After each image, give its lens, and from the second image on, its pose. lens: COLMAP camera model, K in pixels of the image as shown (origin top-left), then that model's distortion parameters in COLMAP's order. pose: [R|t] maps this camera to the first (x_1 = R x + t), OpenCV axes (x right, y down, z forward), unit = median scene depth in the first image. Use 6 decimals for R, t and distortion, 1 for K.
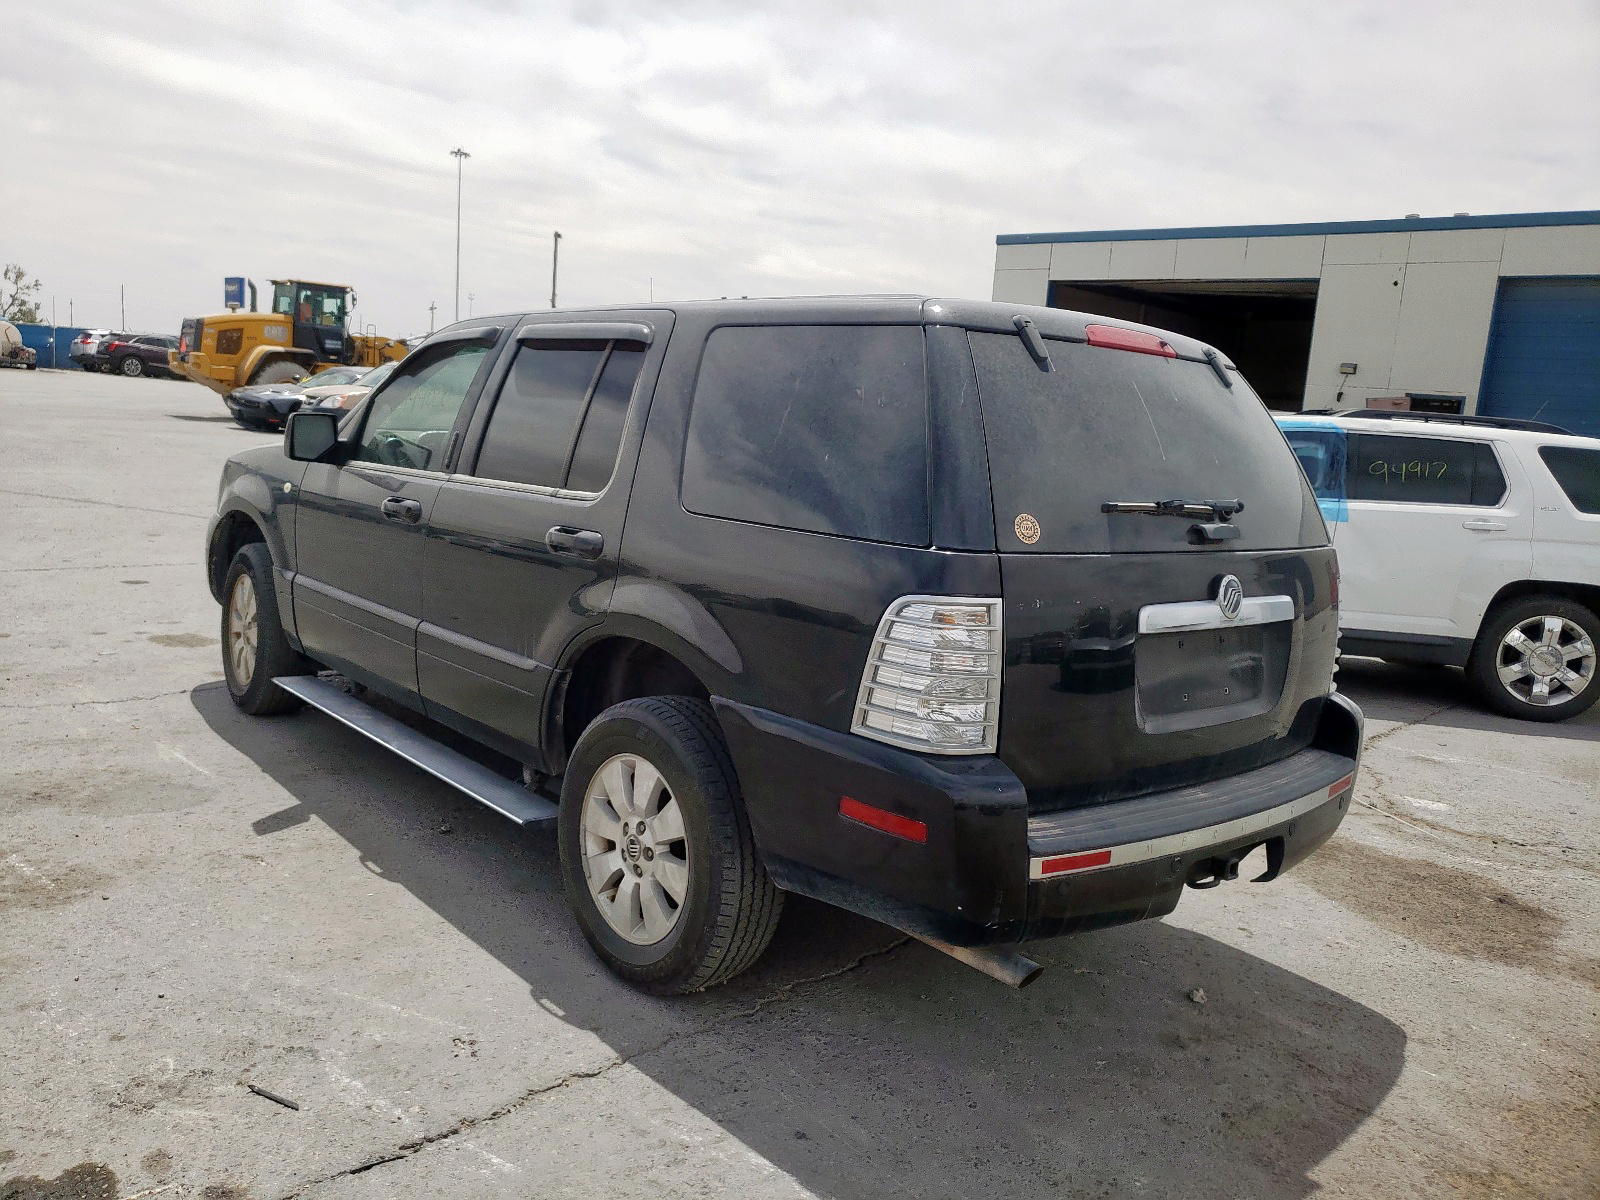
lens RADIAL K [[1301.3, 0, 800.0], [0, 1301.3, 600.0], [0, 0, 1]] dist [0.007258, 0.003132]
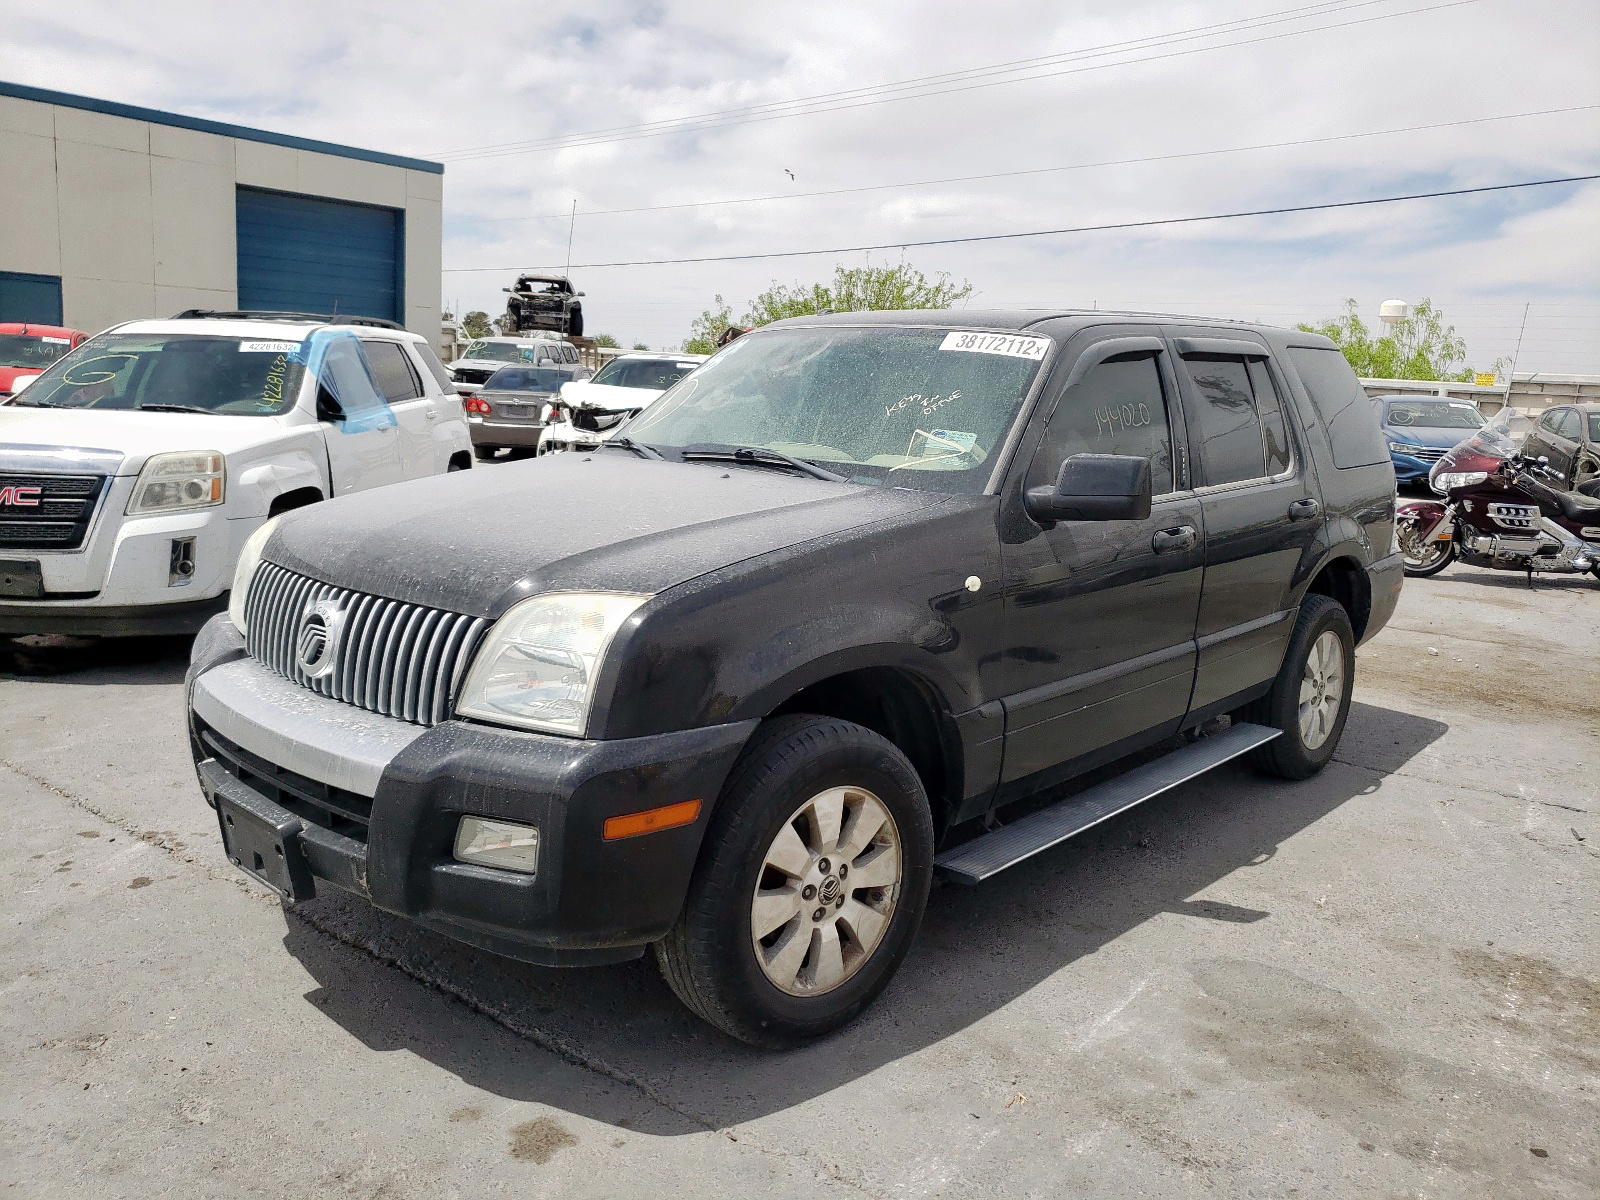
lens RADIAL K [[1213.0, 0, 800.0], [0, 1213.0, 600.0], [0, 0, 1]] dist [0.013105, 0.007254]
pose [[-0.090681, -0.271413, 0.958182, -1.036478], [0.116060, 0.952709, 0.280847, -0.281385], [-0.989094, 0.136674, -0.054892, 1.212751]]
